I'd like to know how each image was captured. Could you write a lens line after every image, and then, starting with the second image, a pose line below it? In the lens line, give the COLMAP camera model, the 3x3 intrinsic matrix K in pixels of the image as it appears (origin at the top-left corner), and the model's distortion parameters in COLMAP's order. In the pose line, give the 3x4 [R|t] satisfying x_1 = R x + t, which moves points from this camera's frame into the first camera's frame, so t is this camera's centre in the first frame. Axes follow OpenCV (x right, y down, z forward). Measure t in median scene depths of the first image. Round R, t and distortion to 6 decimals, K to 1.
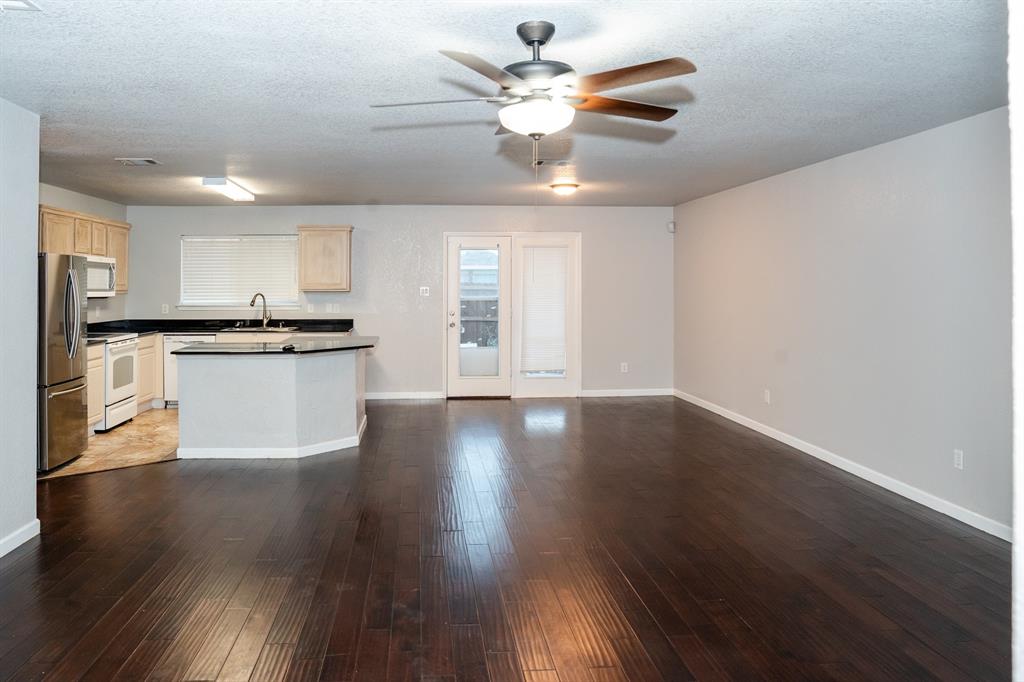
lens RADIAL K [[724.4, 0, 482.2], [0, 724.4, 282.7], [0, 0, 1]] dist [-0.039602, 0.040217]
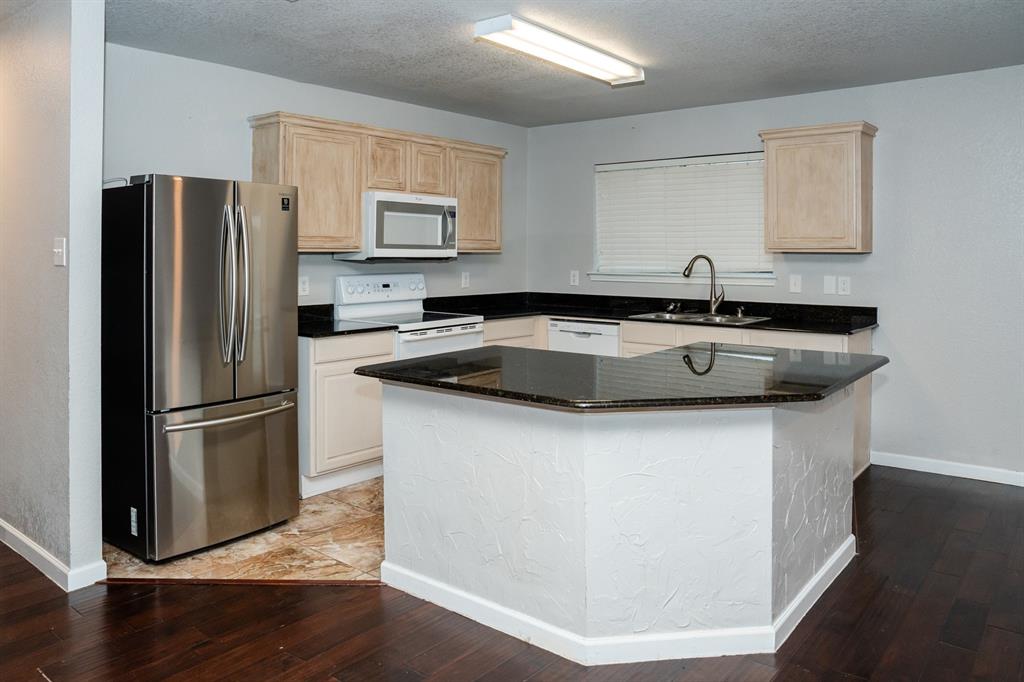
lens RADIAL K [[771.2, 0, 511.0], [0, 771.2, 235.2], [0, 0, 1]] dist [-0.029620, -0.003628]
pose [[0.724680, -0.013370, -0.688956, 0.004772], [0.000426, 0.999820, -0.018954, 0.011815], [0.689086, 0.013443, 0.724555, 0.503908]]
